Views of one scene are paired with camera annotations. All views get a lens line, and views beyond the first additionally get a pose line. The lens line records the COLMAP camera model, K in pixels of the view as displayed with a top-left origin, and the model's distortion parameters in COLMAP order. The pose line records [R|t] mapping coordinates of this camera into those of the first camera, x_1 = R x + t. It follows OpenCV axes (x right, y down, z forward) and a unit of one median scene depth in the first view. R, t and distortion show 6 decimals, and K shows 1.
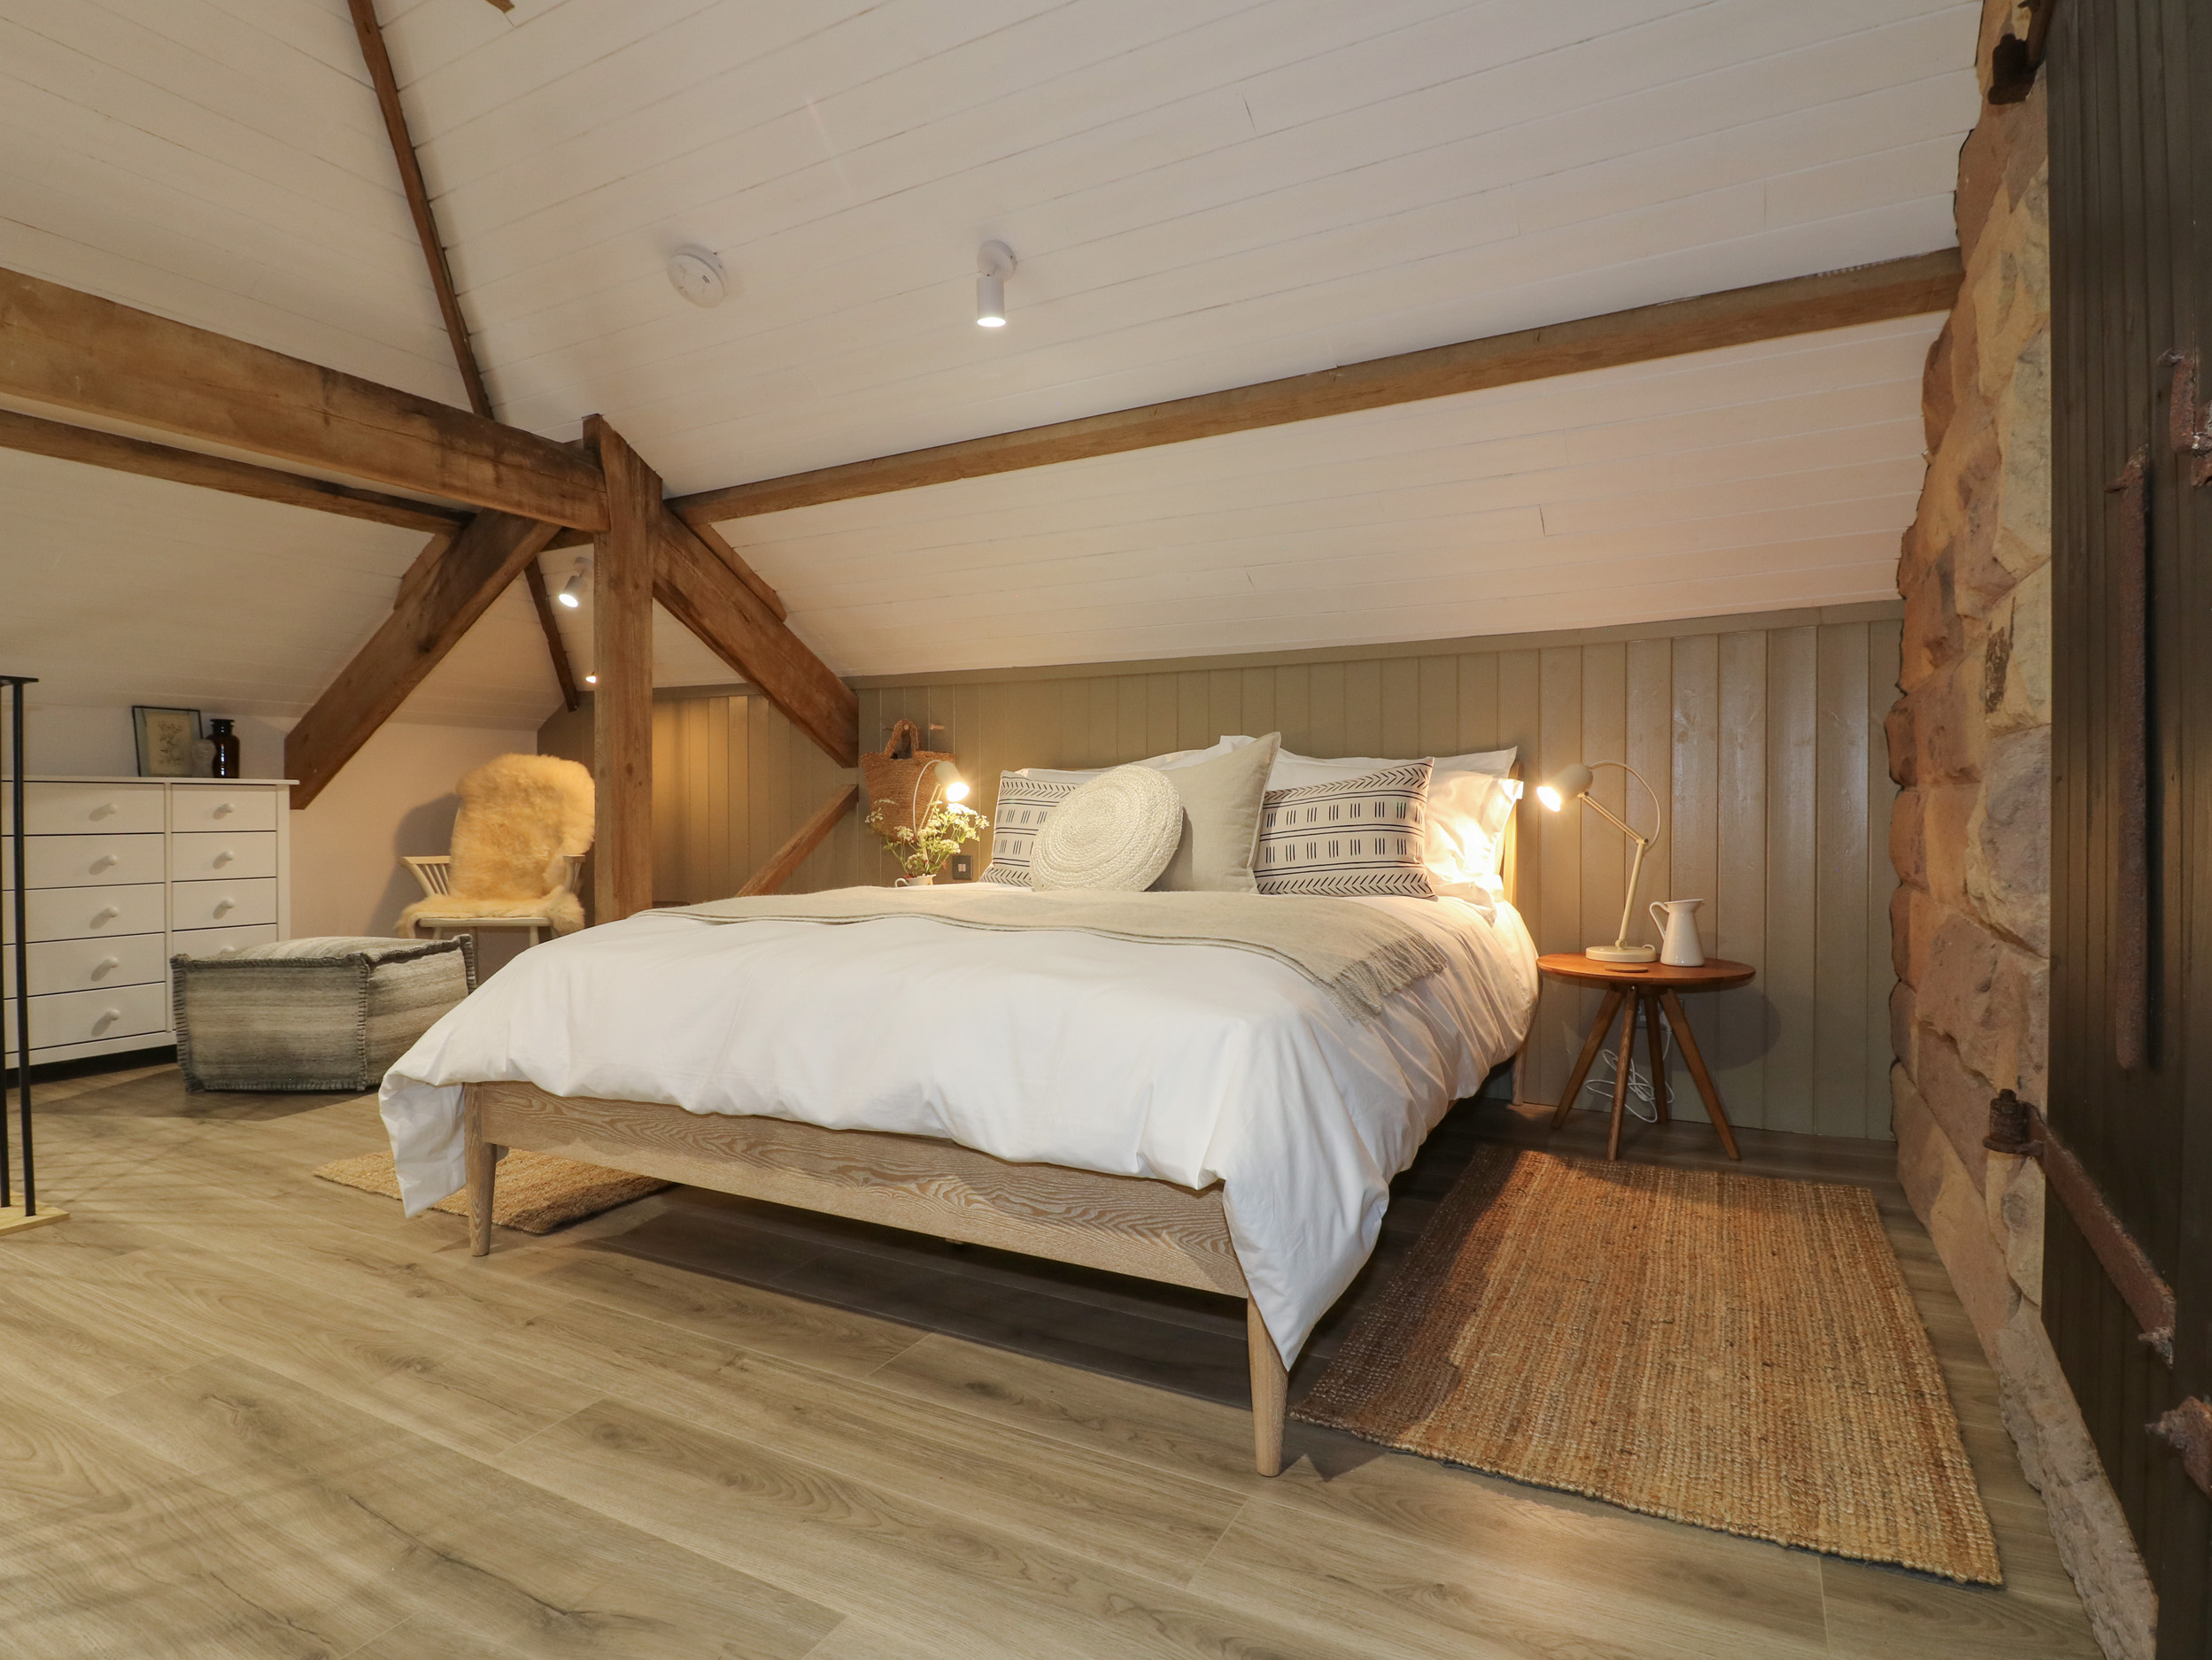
lens RADIAL K [[1164.6, 0, 1099.3], [0, 1164.6, 825.5], [0, 0, 1]] dist [0.000500, -0.013798]
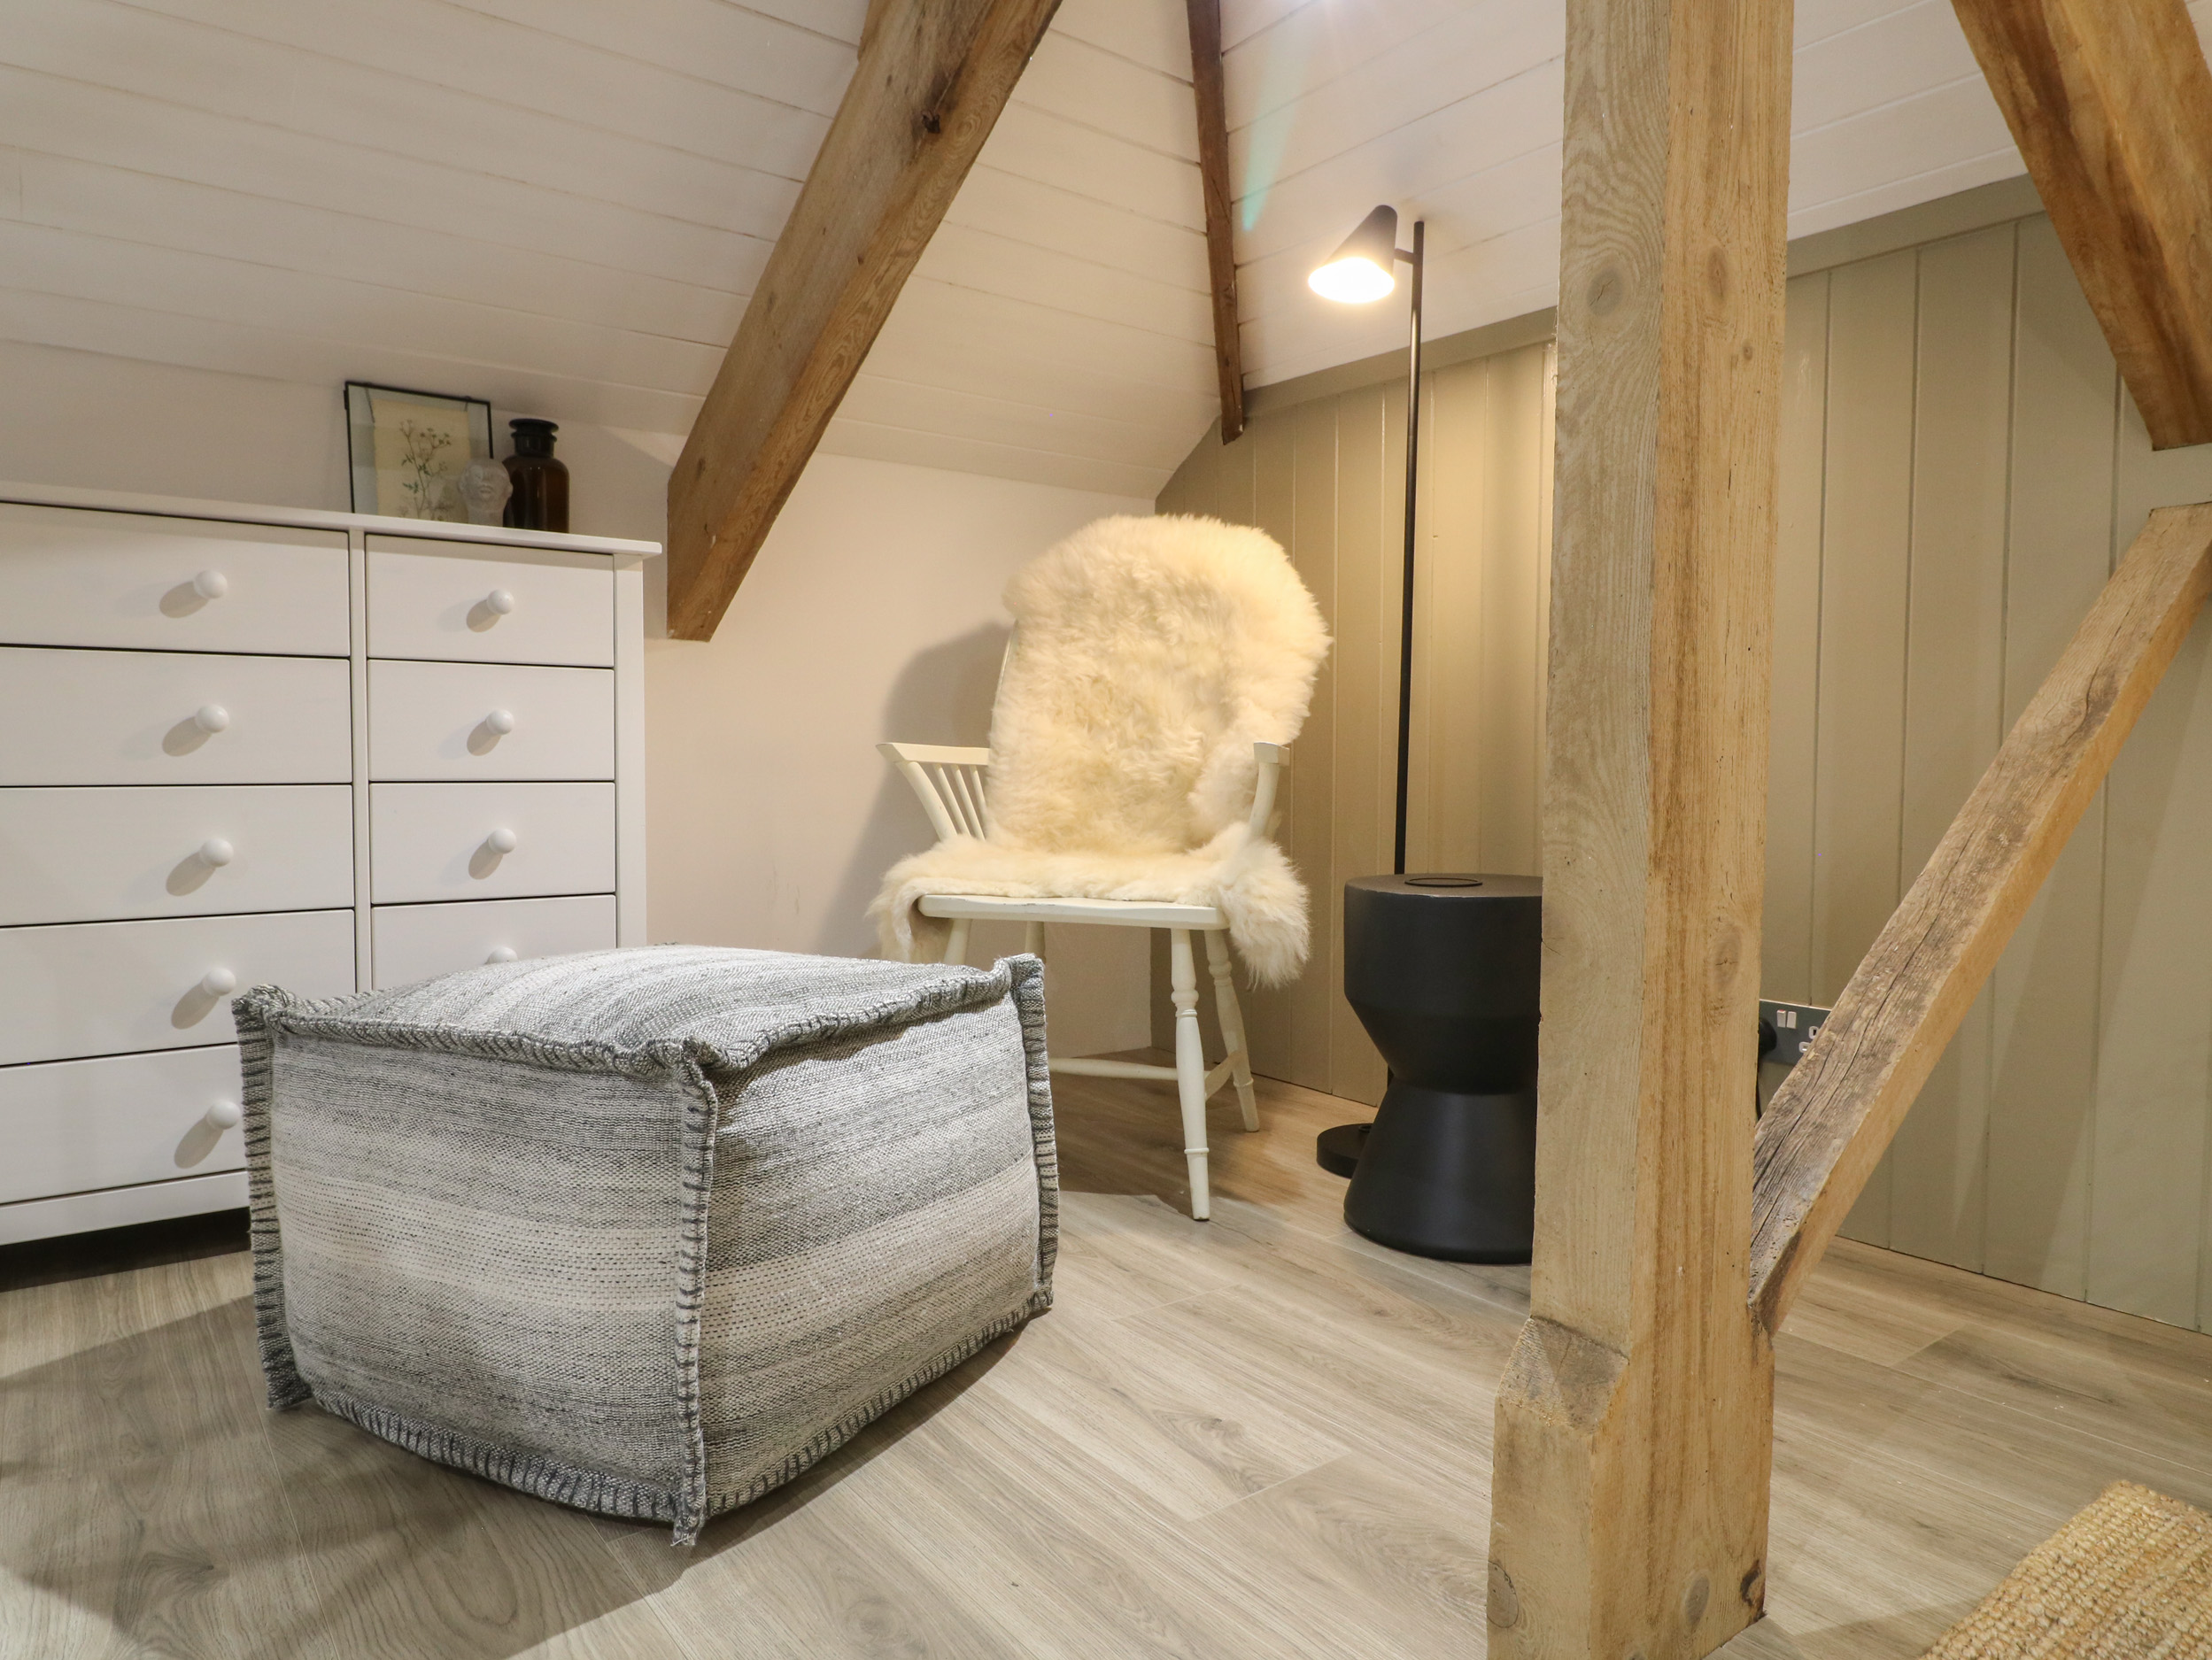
lens RADIAL K [[1430.5, 0, 1106.0], [0, 1430.5, 830.0], [0, 0, 1]] dist [0.000758, 0.000307]
pose [[0.908029, 0.028006, -0.417970, -0.335265], [-0.011564, 0.999058, 0.041818, 0.037929], [0.418747, -0.033139, 0.907498, 0.605880]]
